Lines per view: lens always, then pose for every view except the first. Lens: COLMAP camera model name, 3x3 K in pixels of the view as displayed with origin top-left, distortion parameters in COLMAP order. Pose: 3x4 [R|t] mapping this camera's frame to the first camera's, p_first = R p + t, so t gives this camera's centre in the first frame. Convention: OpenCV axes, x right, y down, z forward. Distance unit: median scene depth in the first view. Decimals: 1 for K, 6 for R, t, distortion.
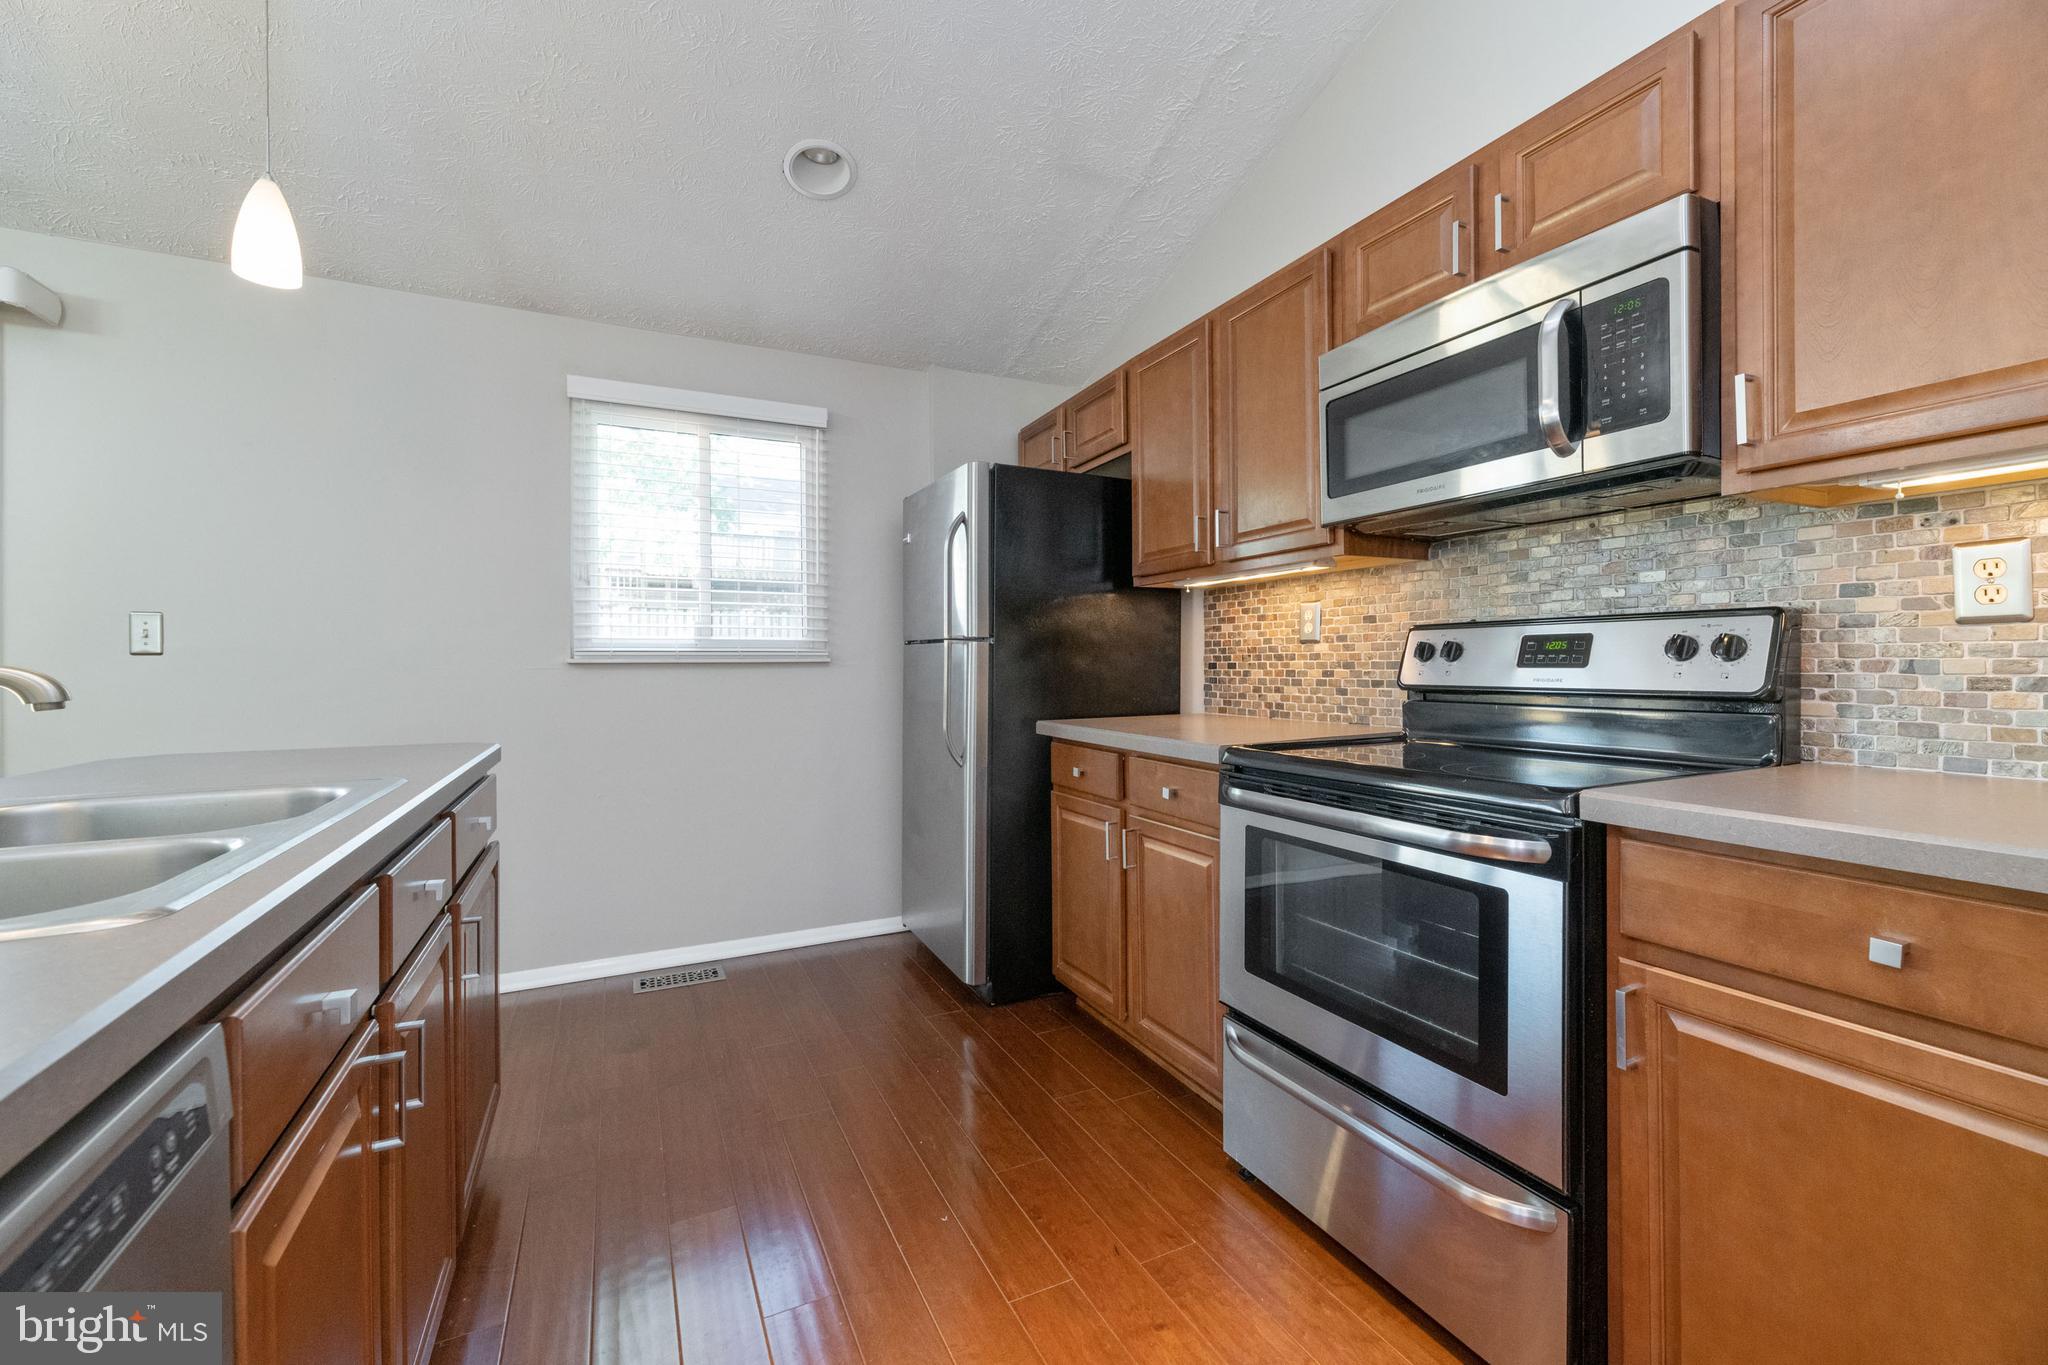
lens RADIAL K [[836.9, 0, 1037.7], [0, 836.9, 666.7], [0, 0, 1]] dist [-0.002779, 0.000267]
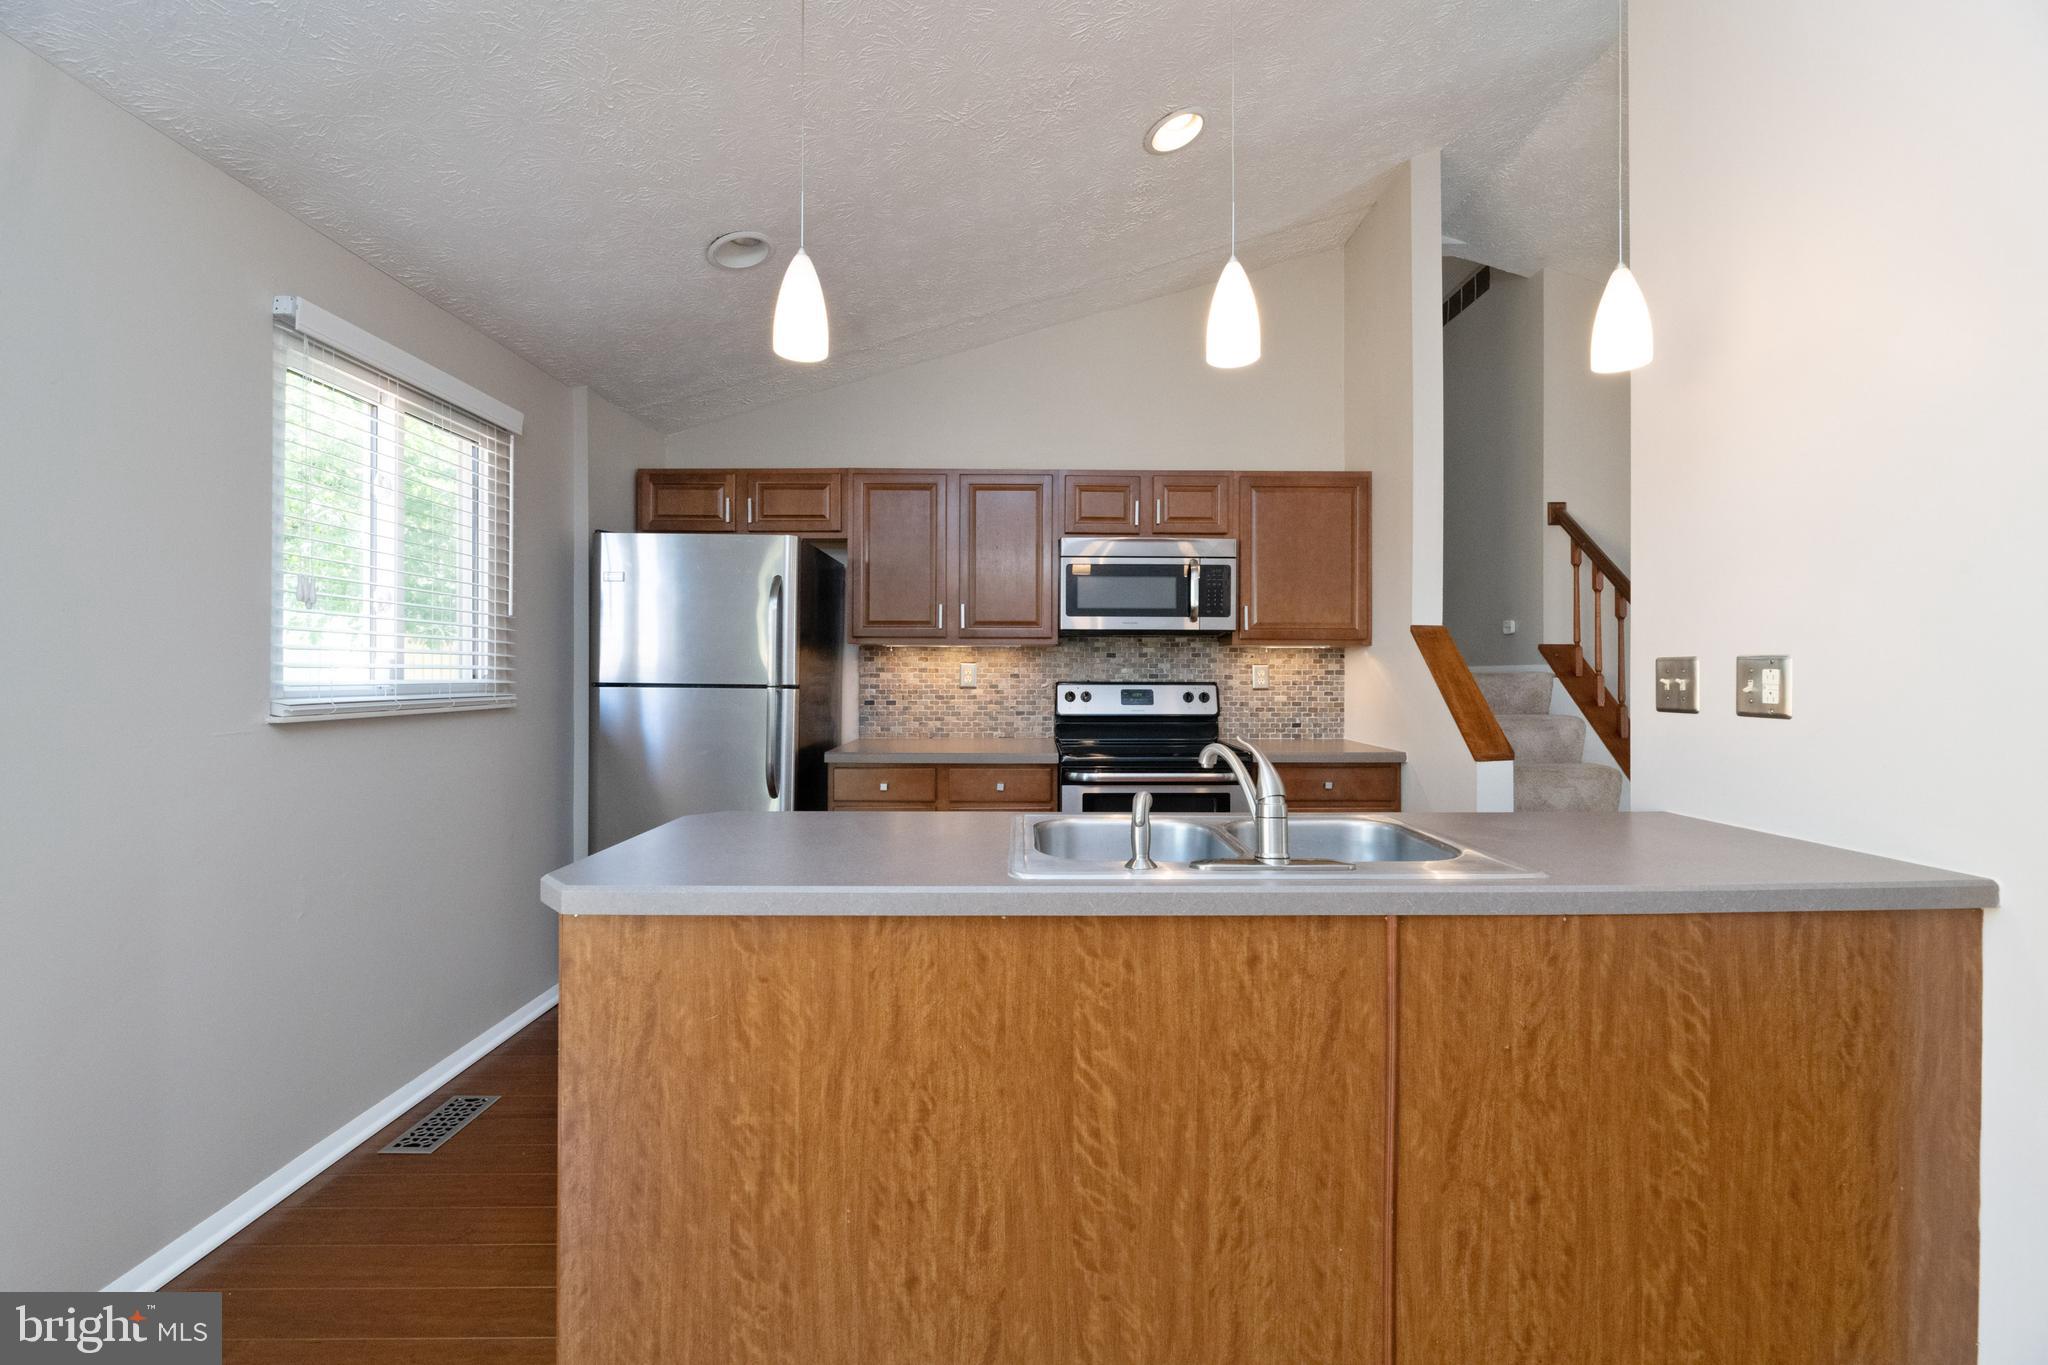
lens RADIAL K [[836.9, 0, 1040.0], [0, 836.9, 669.5], [0, 0, 1]] dist [-0.002779, 0.000267]
pose [[0.434875, 0.009942, 0.900436, -1.424843], [-0.001642, 0.999946, -0.010247, -0.066357], [-0.900490, 0.002977, 0.434868, 0.259837]]
